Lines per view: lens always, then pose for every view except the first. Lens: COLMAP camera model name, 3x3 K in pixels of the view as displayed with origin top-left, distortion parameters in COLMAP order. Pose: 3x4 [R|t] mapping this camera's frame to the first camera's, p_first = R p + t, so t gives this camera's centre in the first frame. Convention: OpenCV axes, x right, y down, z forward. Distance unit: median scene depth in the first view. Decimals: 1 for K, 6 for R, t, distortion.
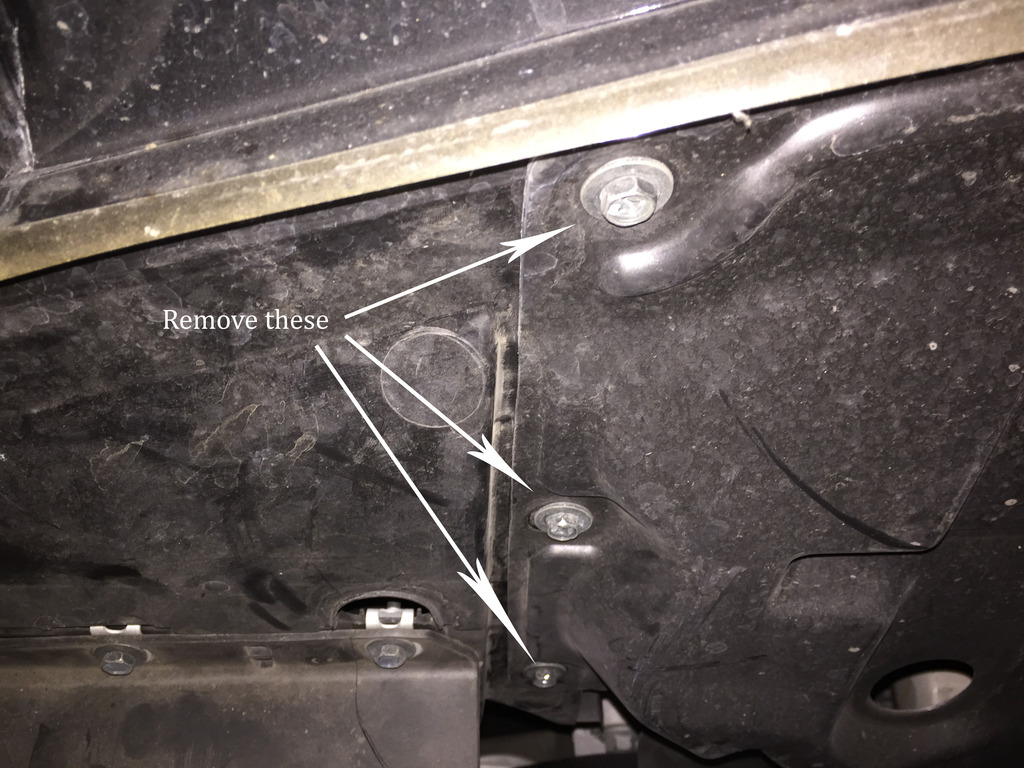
lens RADIAL K [[886.4, 0, 512.3], [0, 886.4, 385.9], [0, 0, 1]] dist [0.077373, -0.095565]
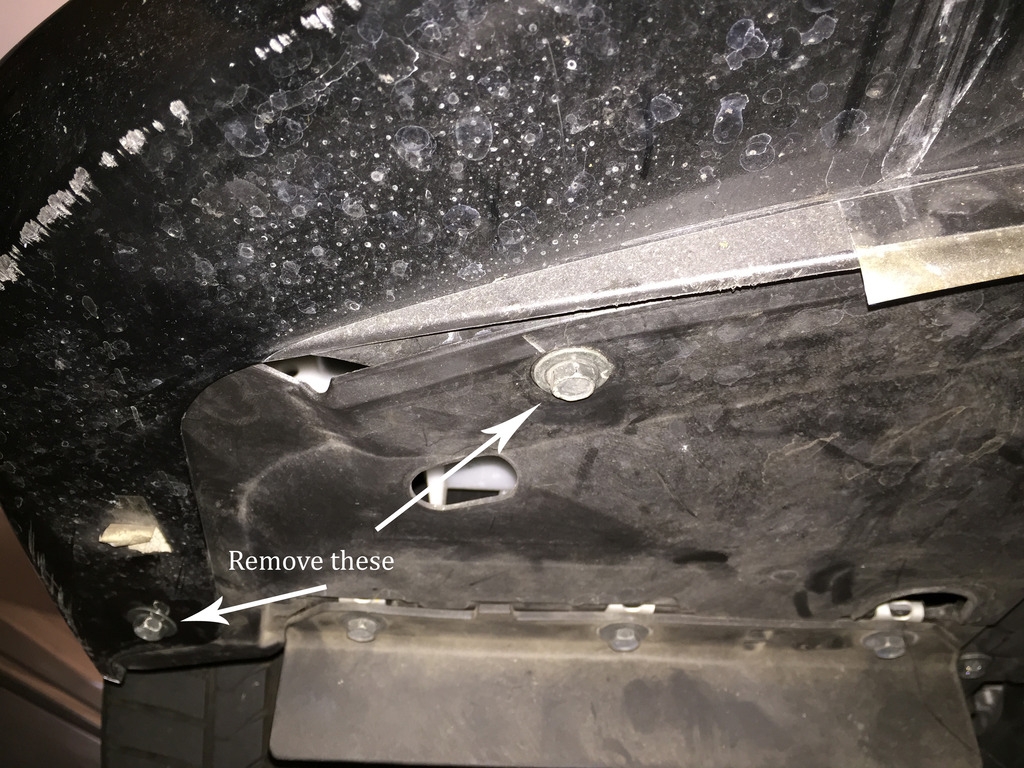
lens RADIAL K [[886.4, 0, 511.1], [0, 886.4, 382.6], [0, 0, 1]] dist [0.077373, -0.095565]
pose [[0.999199, 0.029945, -0.026532, -0.736952], [-0.028873, 0.998786, 0.039910, -0.029842], [0.027695, -0.039112, 0.998851, -0.013680]]
